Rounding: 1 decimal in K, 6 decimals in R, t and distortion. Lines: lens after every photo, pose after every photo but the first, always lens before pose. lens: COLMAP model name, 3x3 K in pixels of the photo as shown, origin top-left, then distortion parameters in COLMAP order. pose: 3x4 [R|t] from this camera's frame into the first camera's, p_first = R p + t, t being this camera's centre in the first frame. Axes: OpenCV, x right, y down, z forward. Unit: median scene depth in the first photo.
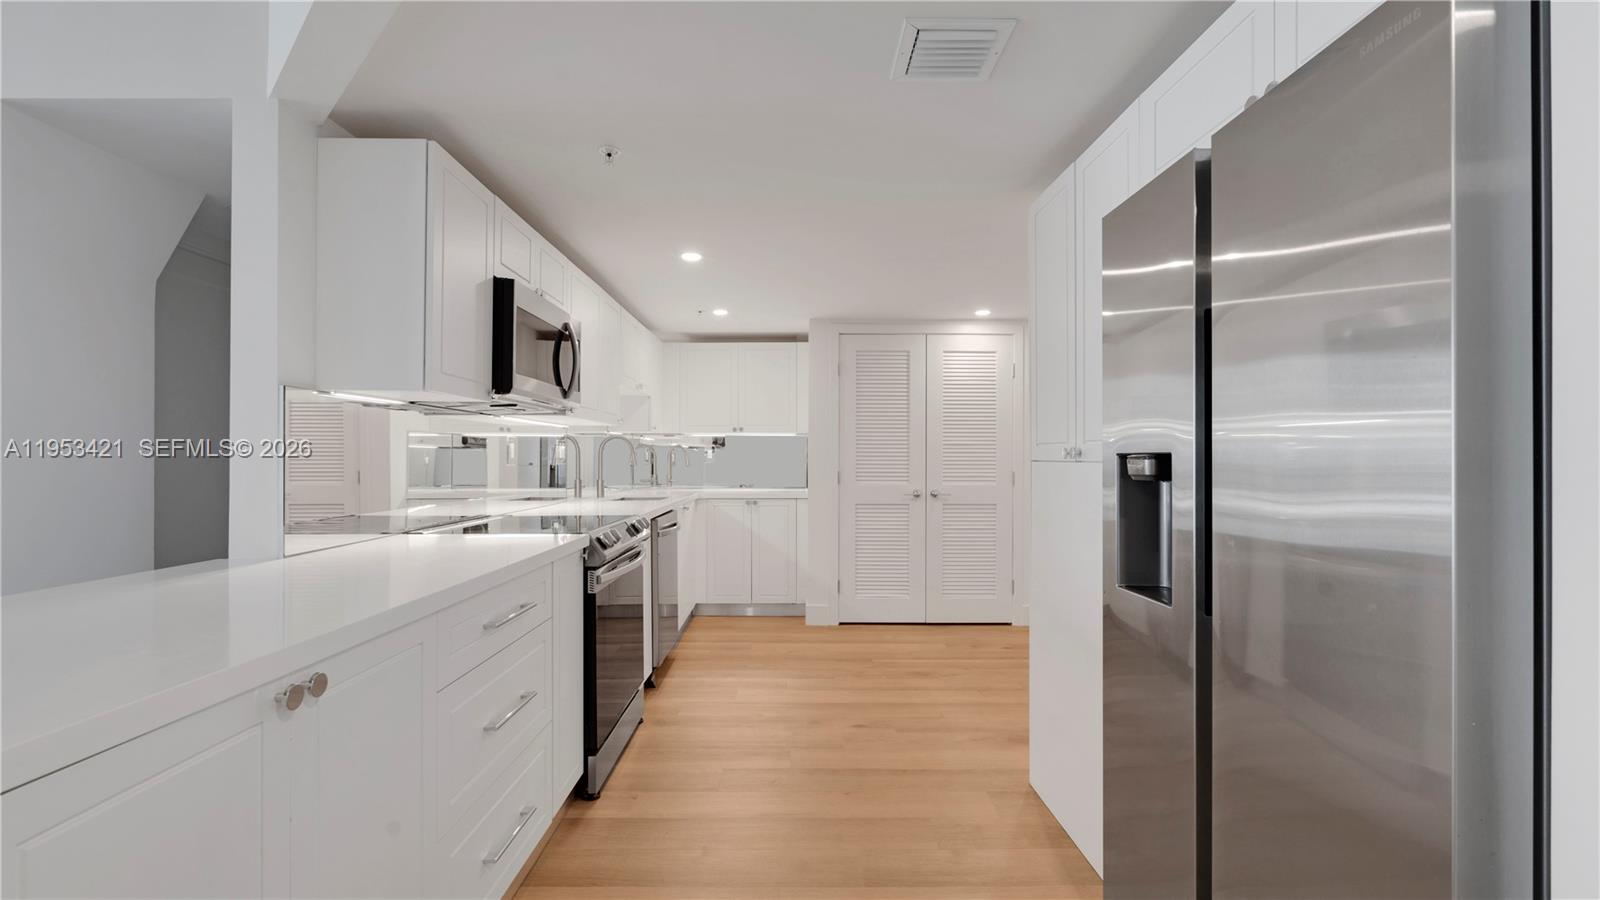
lens RADIAL K [[705.9, 0, 795.2], [0, 705.9, 453.5], [0, 0, 1]] dist [-0.002266, -0.000293]
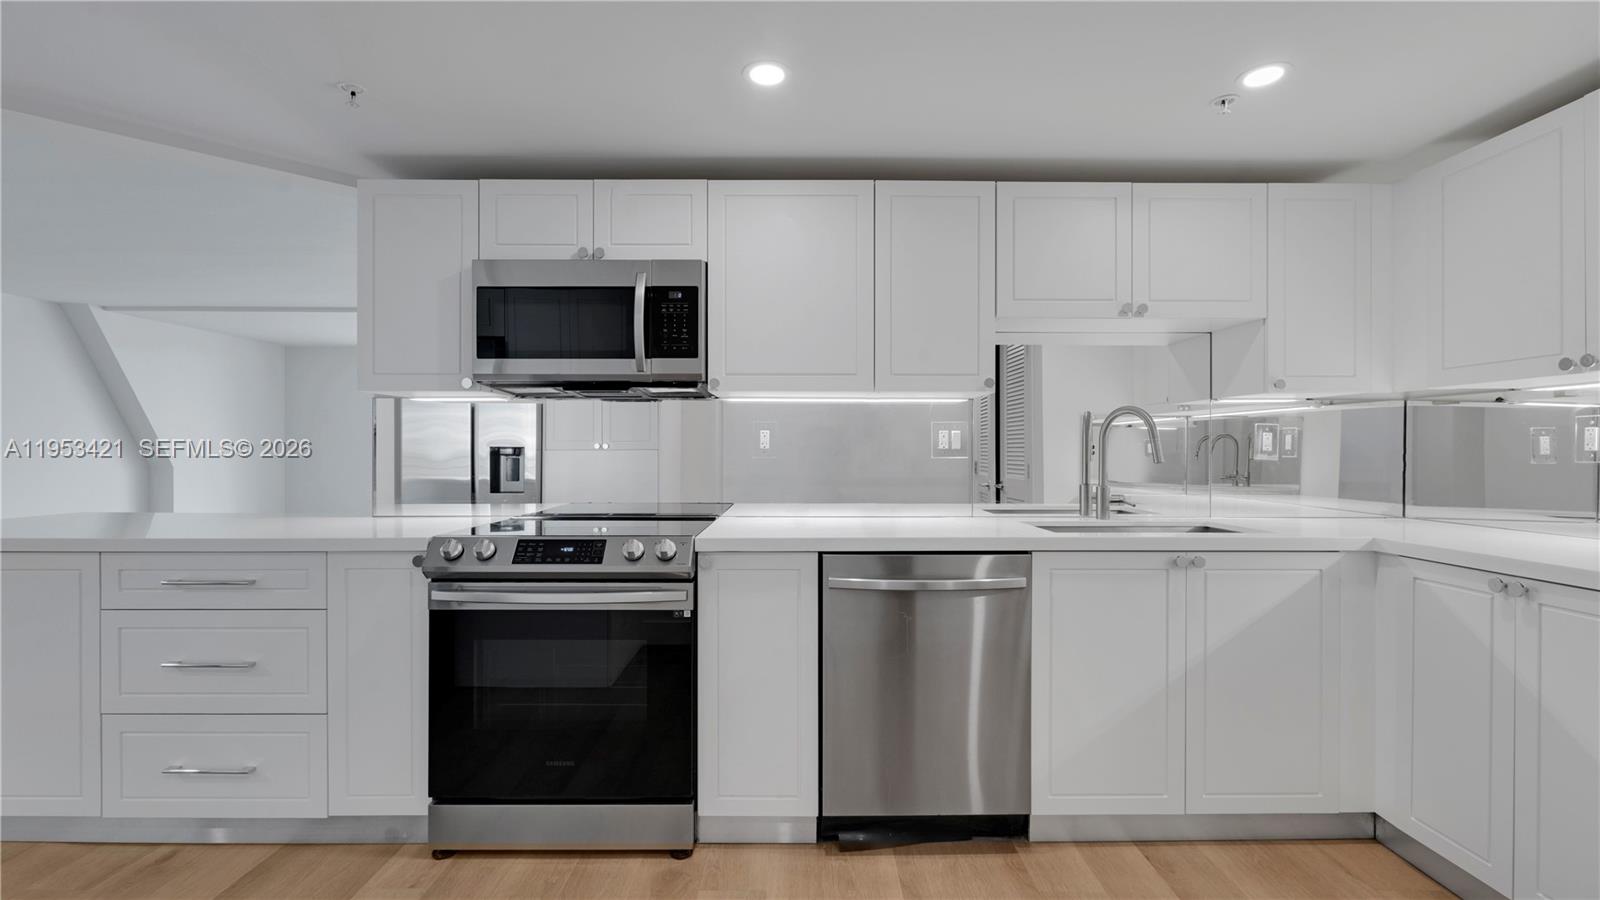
lens RADIAL K [[698.6, 0, 804.3], [0, 698.6, 455.4], [0, 0, 1]] dist [0.005622, 0.000472]
pose [[-0.001134, -0.002444, -0.999996, 0.258686], [0.004575, 0.999987, -0.002449, 0.008584], [0.999989, -0.004577, -0.001123, 0.678267]]
